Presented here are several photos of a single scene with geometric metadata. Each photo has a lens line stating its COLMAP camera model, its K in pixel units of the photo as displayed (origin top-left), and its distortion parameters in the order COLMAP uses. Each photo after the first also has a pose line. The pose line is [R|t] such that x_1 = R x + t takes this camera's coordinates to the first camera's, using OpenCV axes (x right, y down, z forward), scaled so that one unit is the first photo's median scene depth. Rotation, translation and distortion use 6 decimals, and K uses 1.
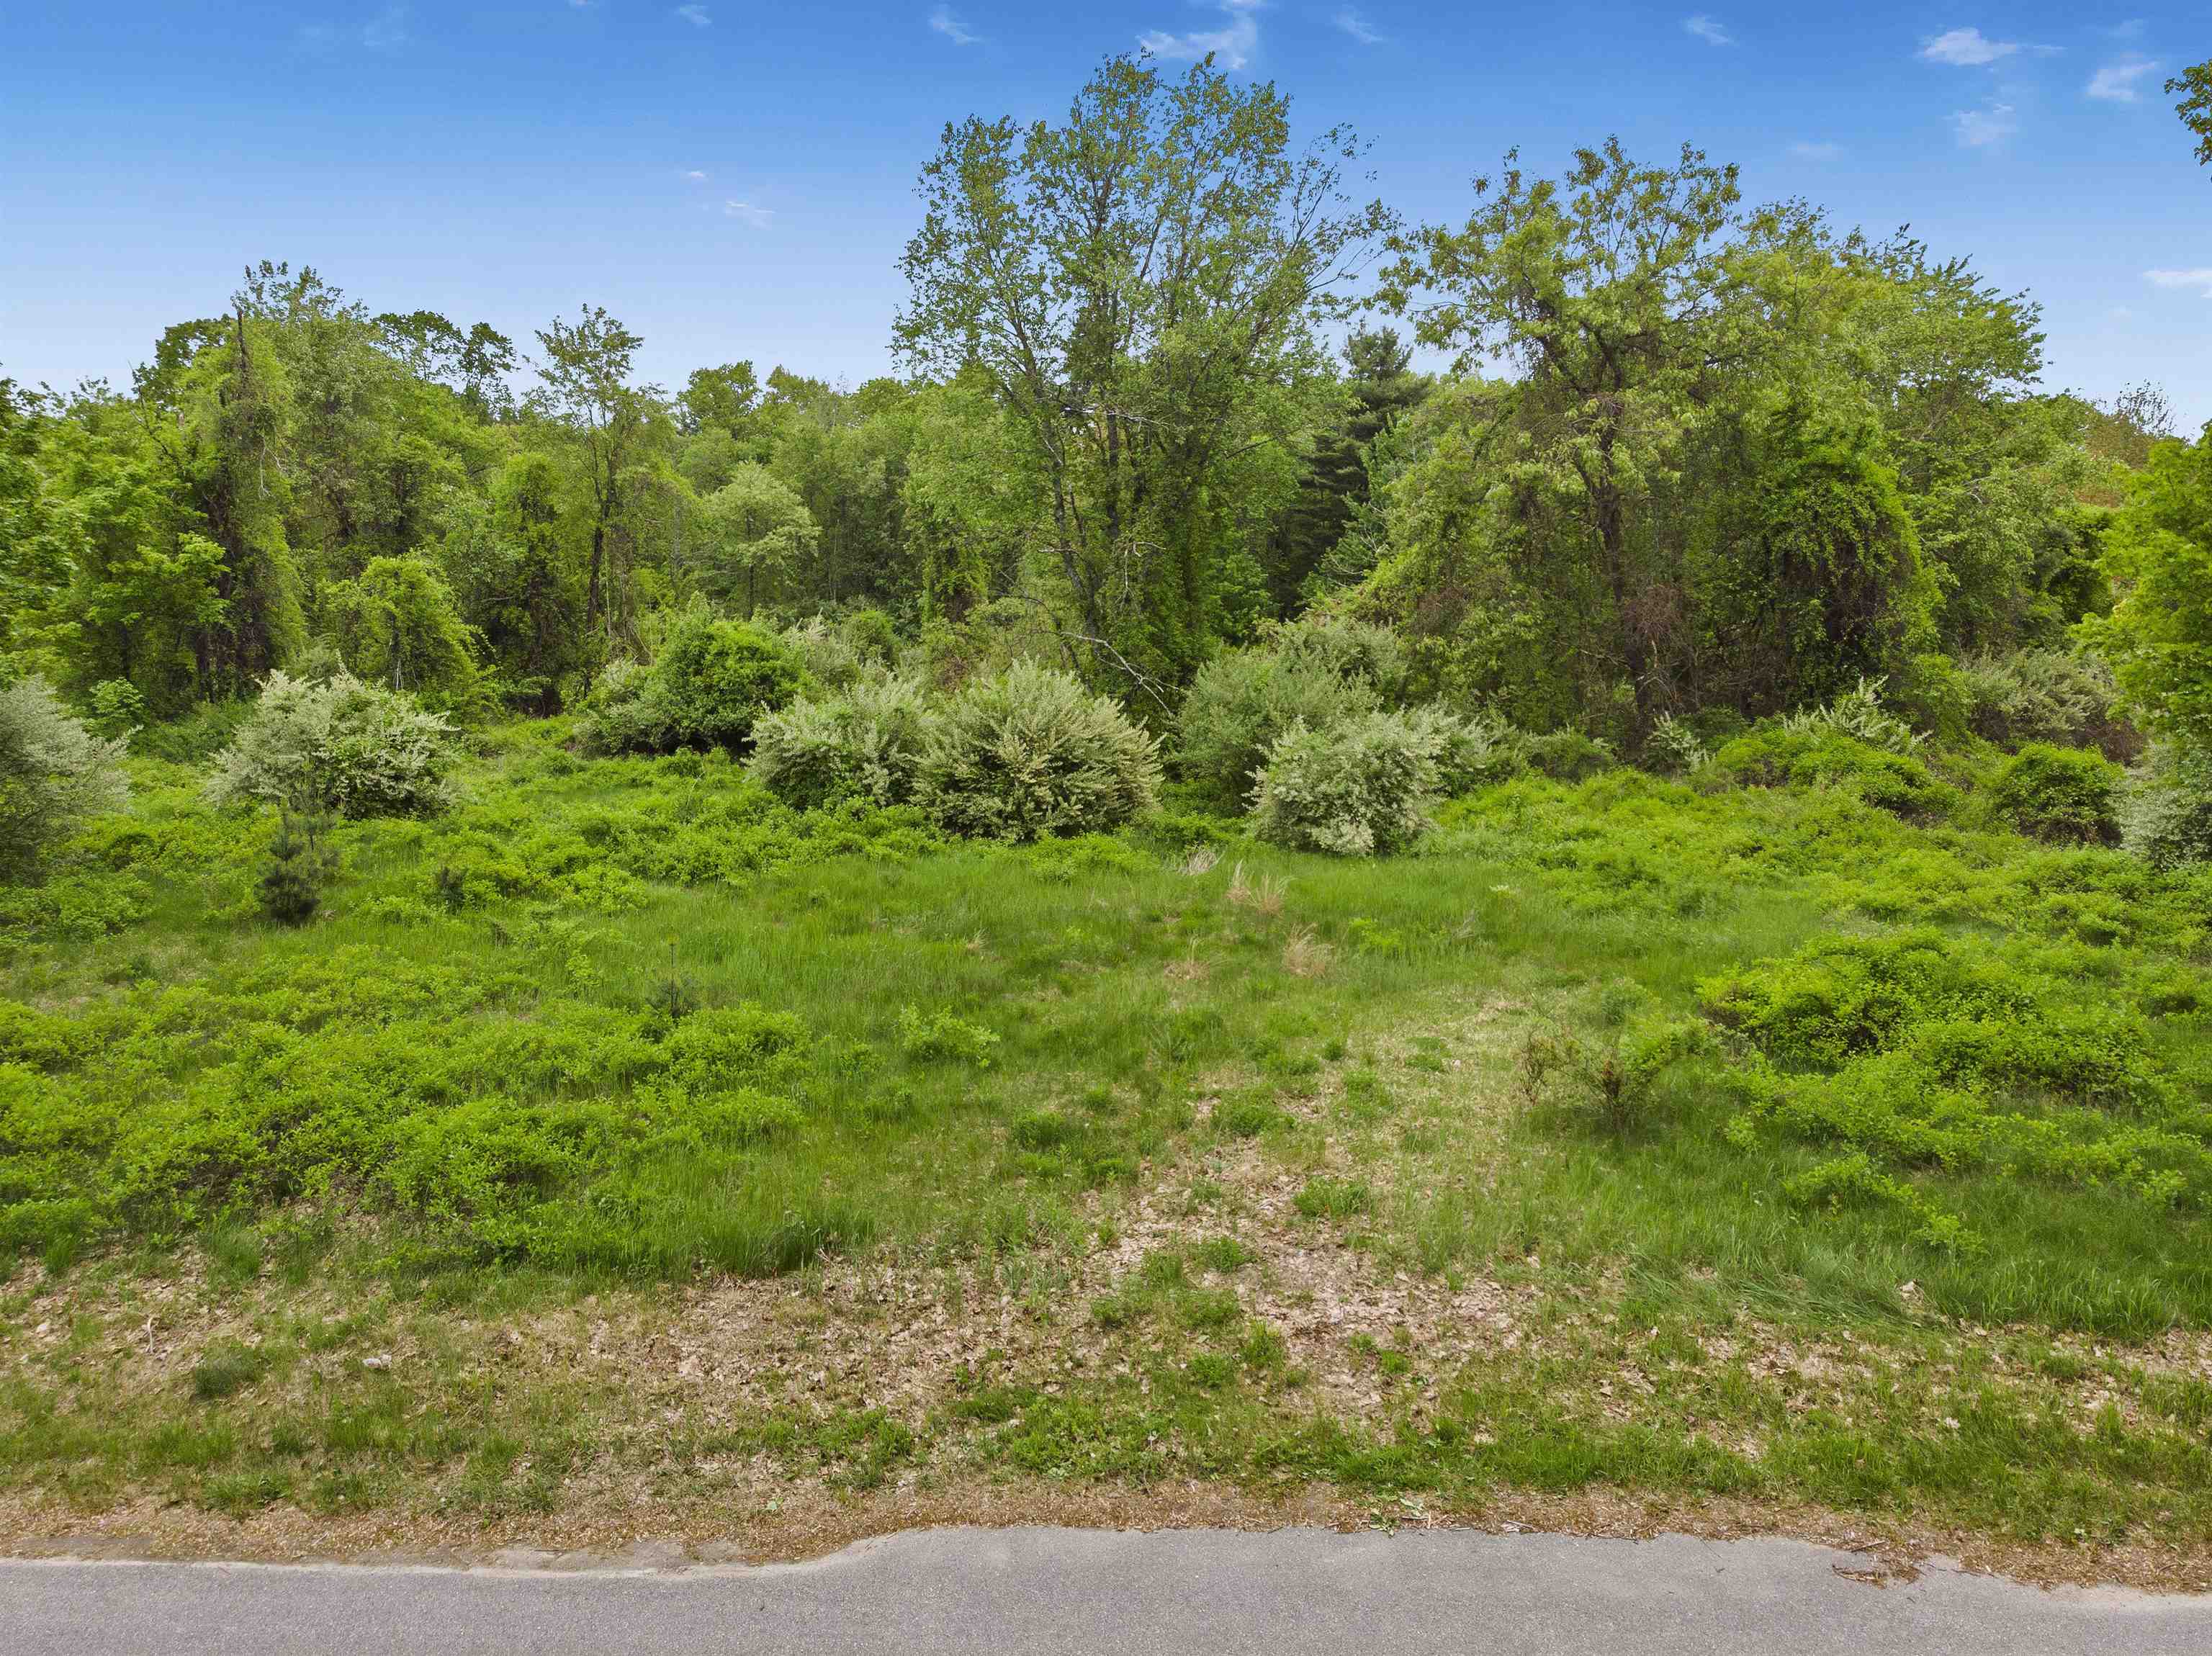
lens RADIAL K [[1531.6, 0, 1117.4], [0, 1531.6, 821.8], [0, 0, 1]] dist [0.029826, -0.060305]
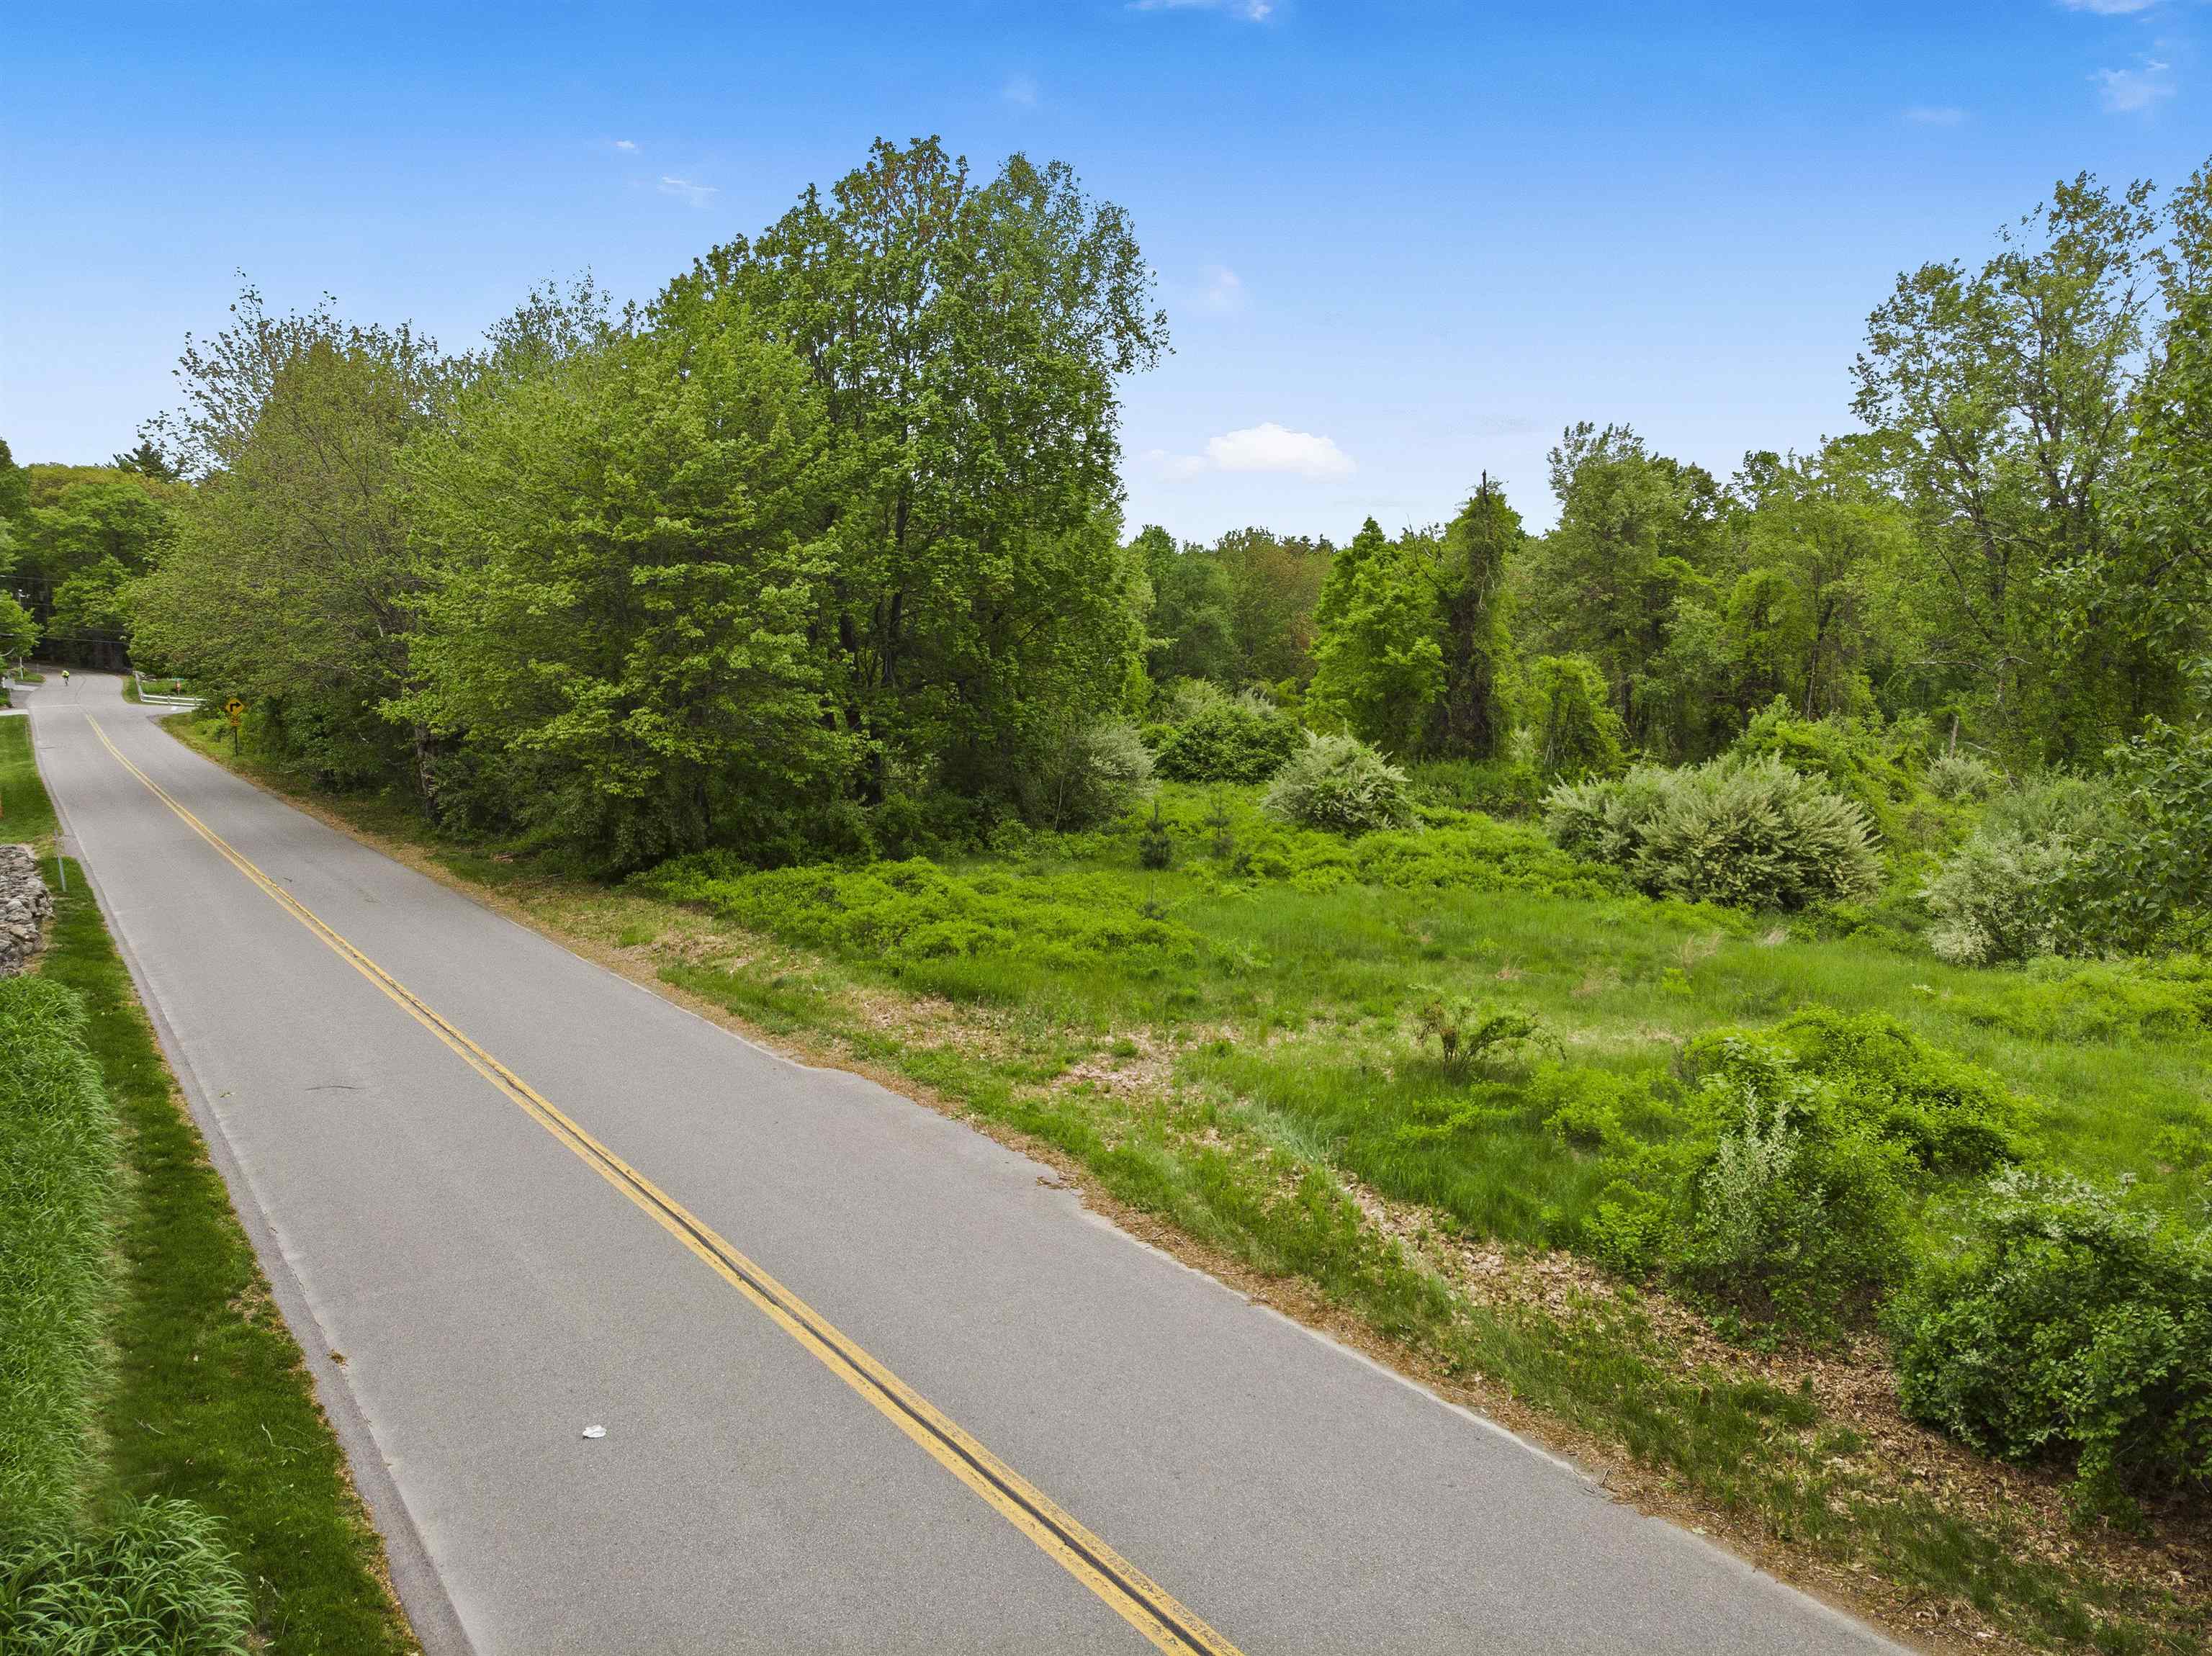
lens RADIAL K [[1531.6, 0, 1117.4], [0, 1531.6, 821.8], [0, 0, 1]] dist [0.029826, -0.060305]
pose [[0.605047, 0.100275, -0.789850, 0.336222], [-0.151431, 0.988422, 0.009484, 0.002306], [0.781656, 0.113869, 0.613227, -0.032129]]
